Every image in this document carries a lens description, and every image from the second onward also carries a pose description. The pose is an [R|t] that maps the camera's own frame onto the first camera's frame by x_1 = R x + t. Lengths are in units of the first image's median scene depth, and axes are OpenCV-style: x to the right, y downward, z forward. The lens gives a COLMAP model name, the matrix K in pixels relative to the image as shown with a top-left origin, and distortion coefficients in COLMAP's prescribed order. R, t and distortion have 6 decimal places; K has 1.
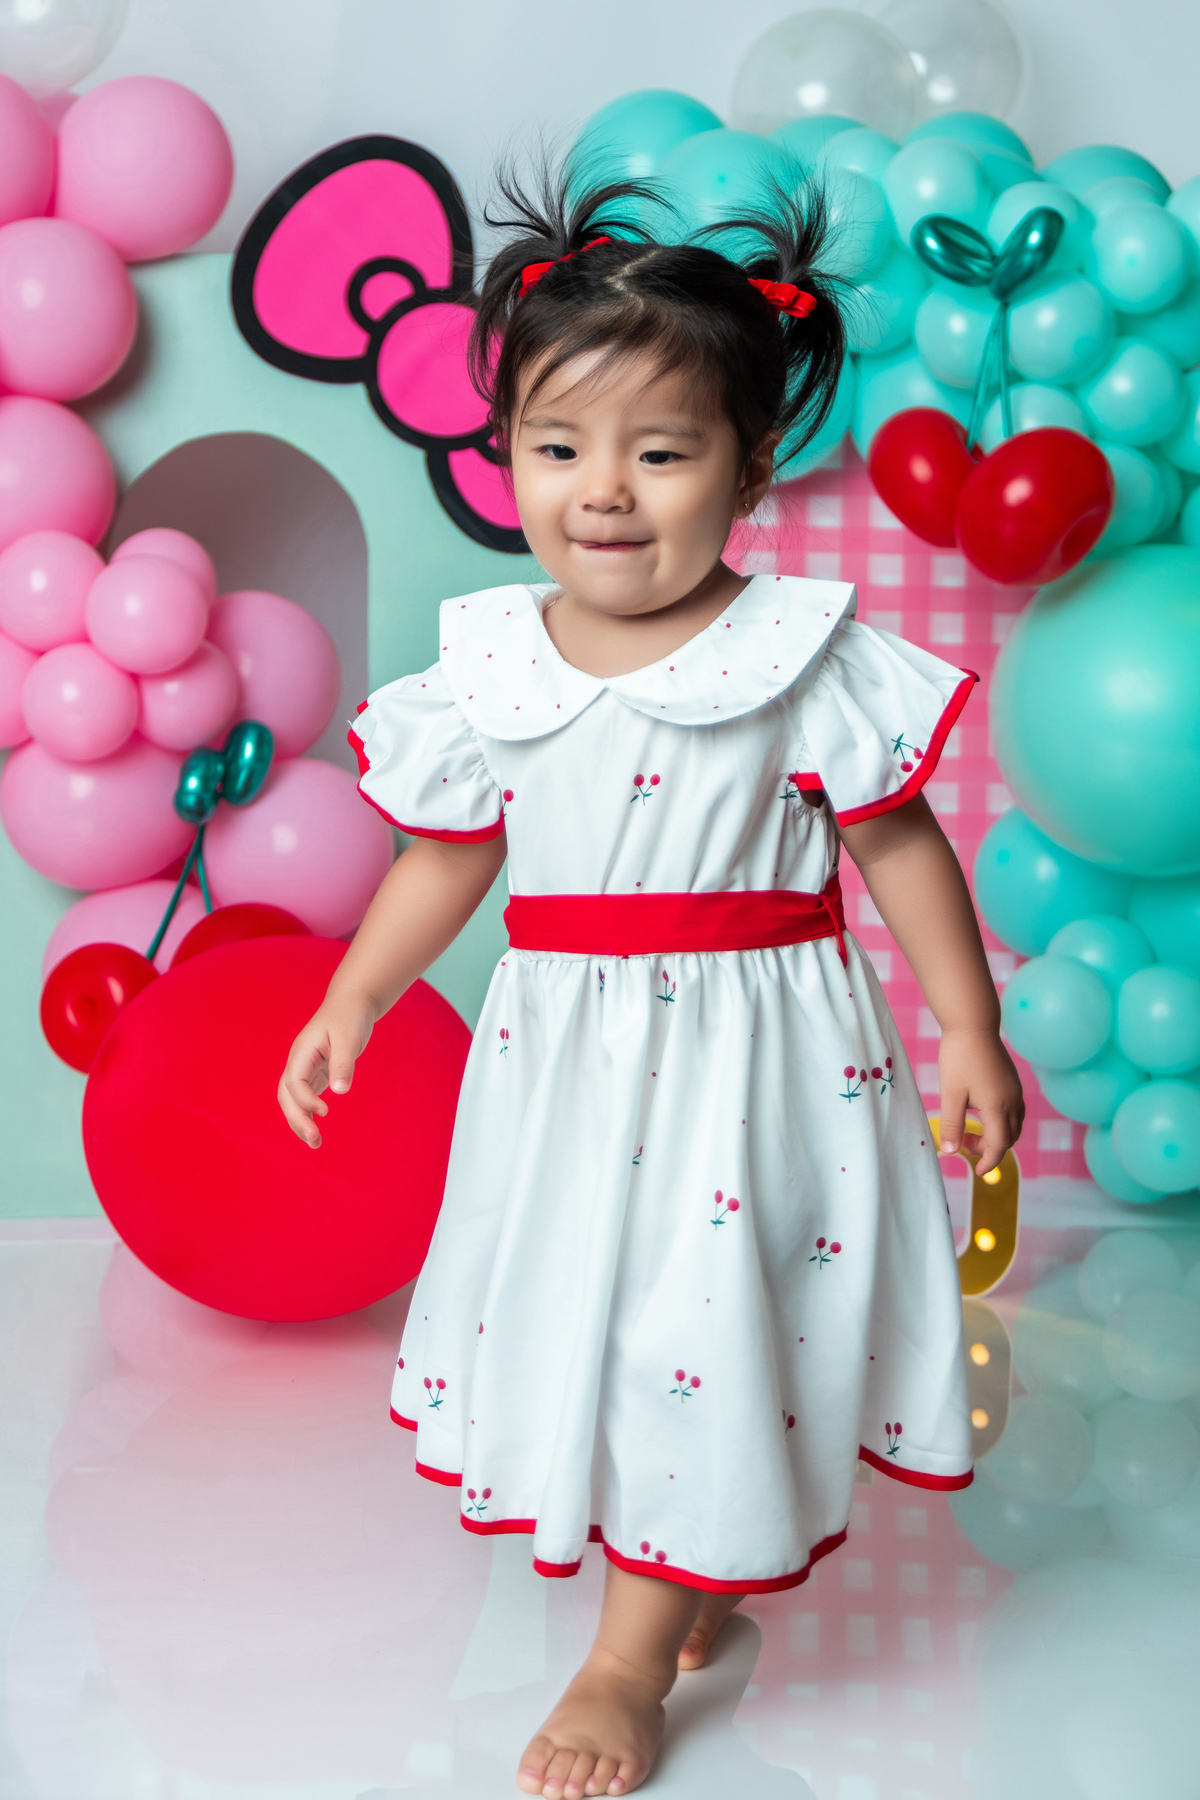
lens RADIAL K [[2598.1, 0, 600.0], [0, 2598.1, 900.0], [0, 0, 1]] dist [0.000722, -0.108426]
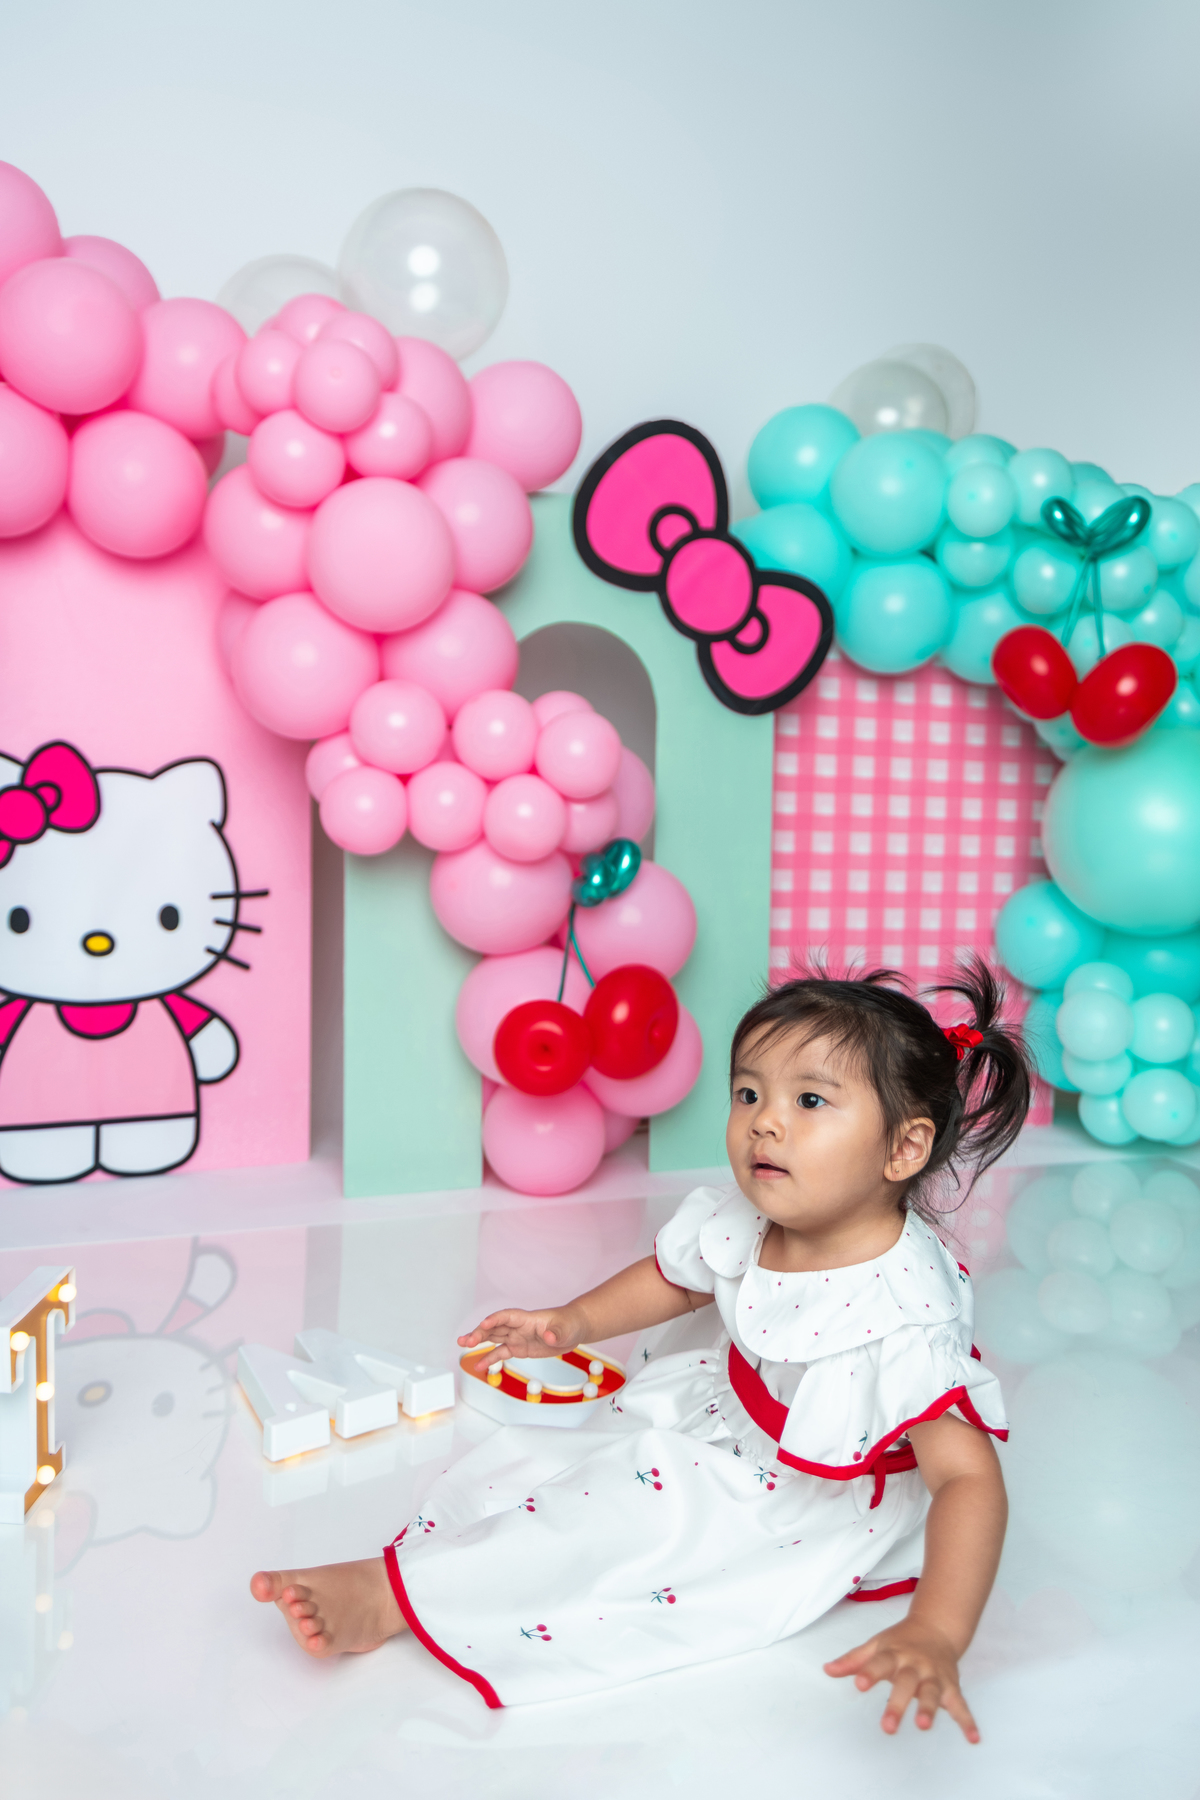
lens RADIAL K [[1498.2, 0, 588.8], [0, 1498.2, 916.2], [0, 0, 1]] dist [0.002506, -0.001976]
pose [[0.967653, -0.004817, 0.252238, -0.340934], [0.003475, 0.999977, 0.005766, -0.027842], [-0.252261, -0.004703, 0.967648, 0.222464]]
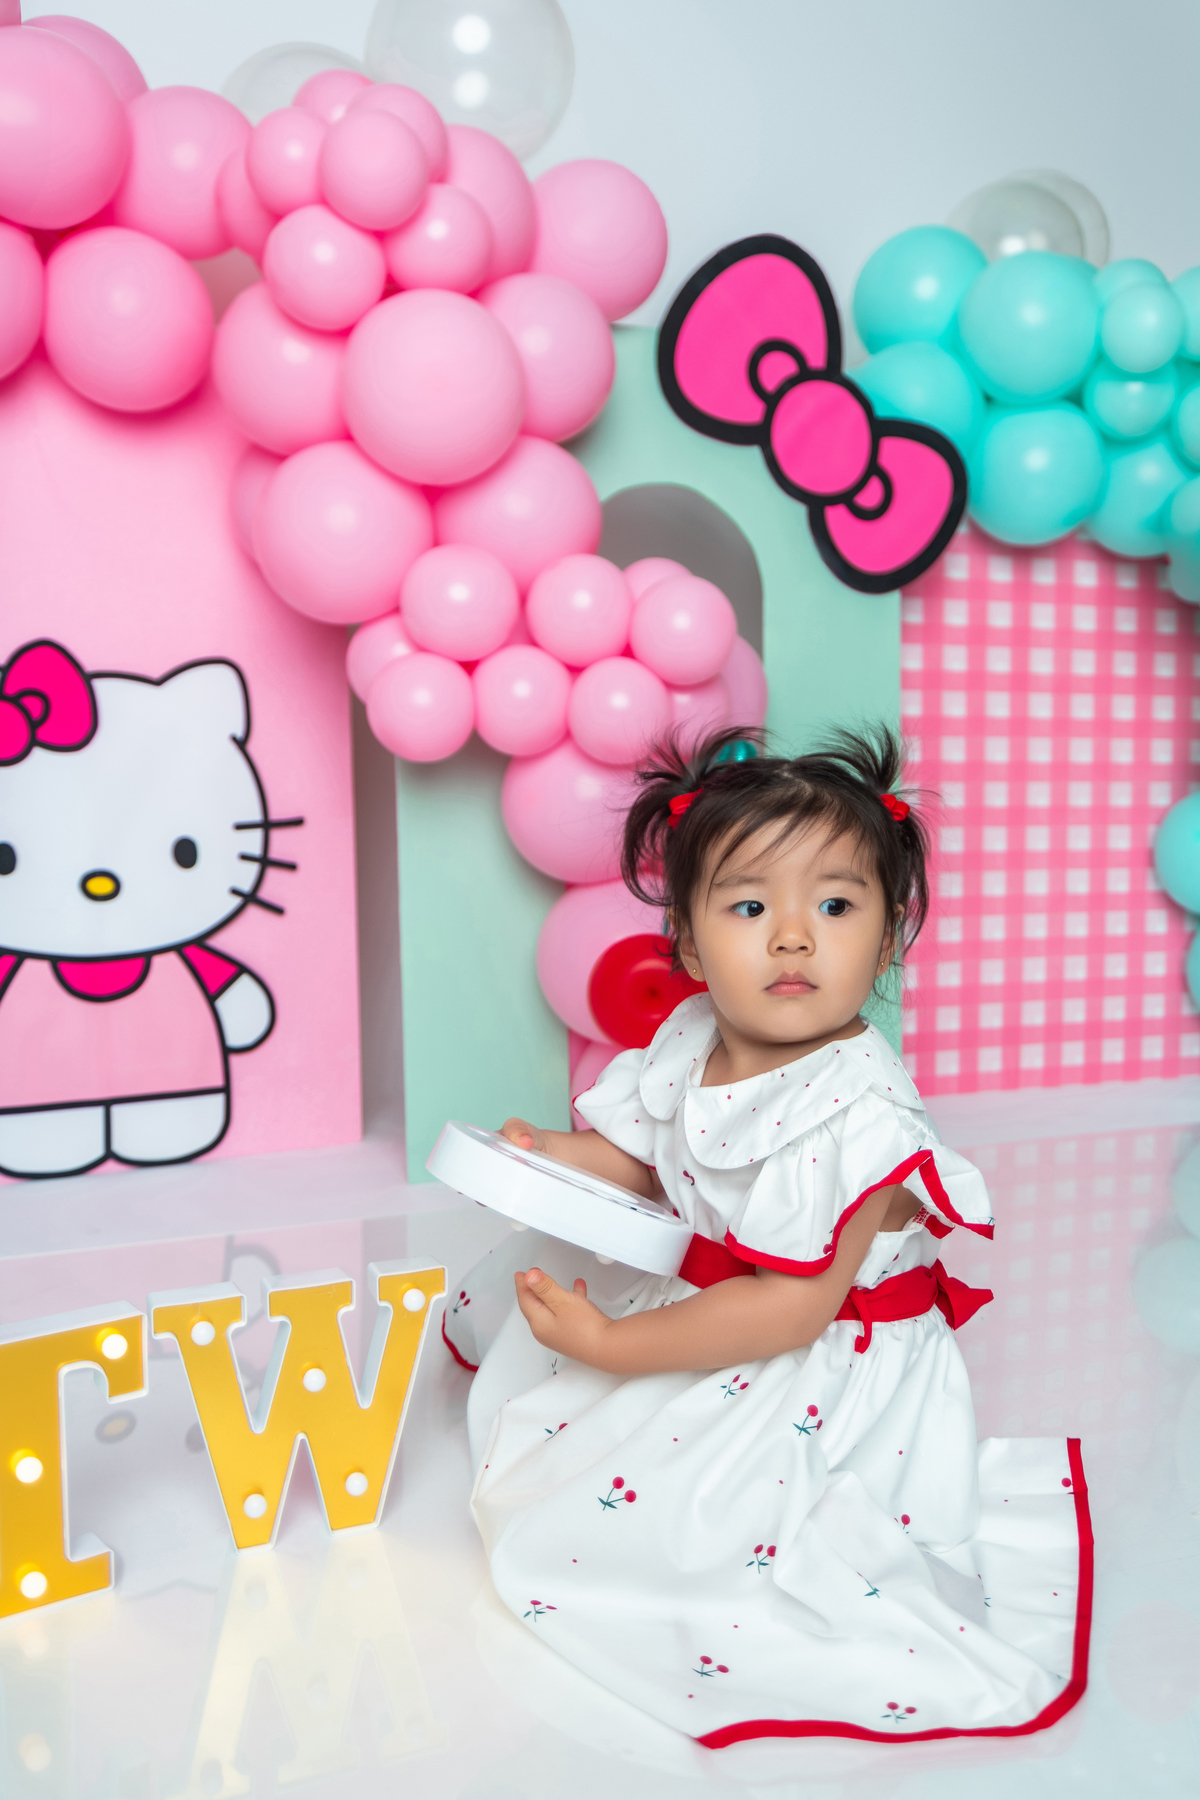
lens RADIAL K [[1566.1, 0, 635.0], [0, 1566.1, 912.4], [0, 0, 1]] dist [-0.009573, 0.007828]
pose [[0.964898, -0.037370, 0.259951, -0.344849], [0.033246, 0.999242, 0.020245, -0.004044], [-0.260511, -0.010892, 0.965410, 0.334528]]
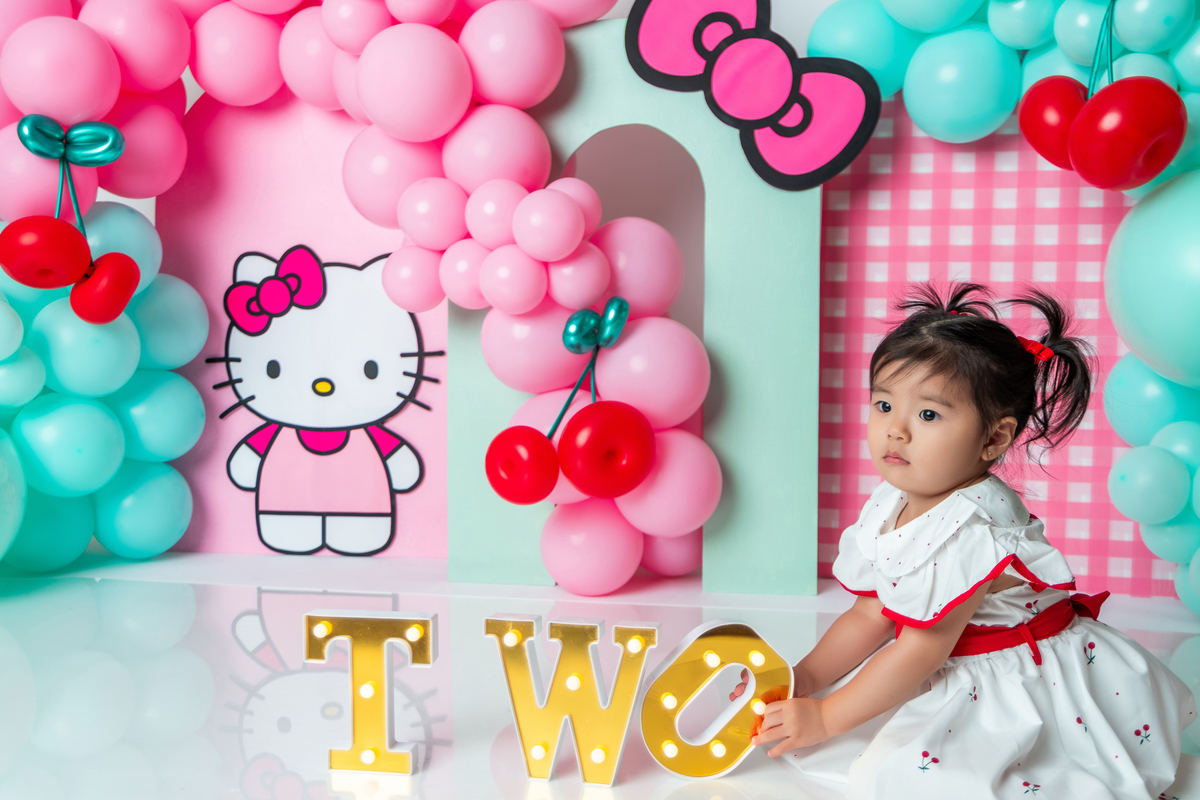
lens RADIAL K [[1227.7, 0, 624.2], [0, 1227.7, 420.2], [0, 0, 1]] dist [0.009232, -0.005372]
pose [[0.949731, 0.016687, -0.312622, 0.111631], [-0.021679, 0.999687, -0.012500, 0.022050], [0.312316, 0.018648, 0.949795, 0.251338]]
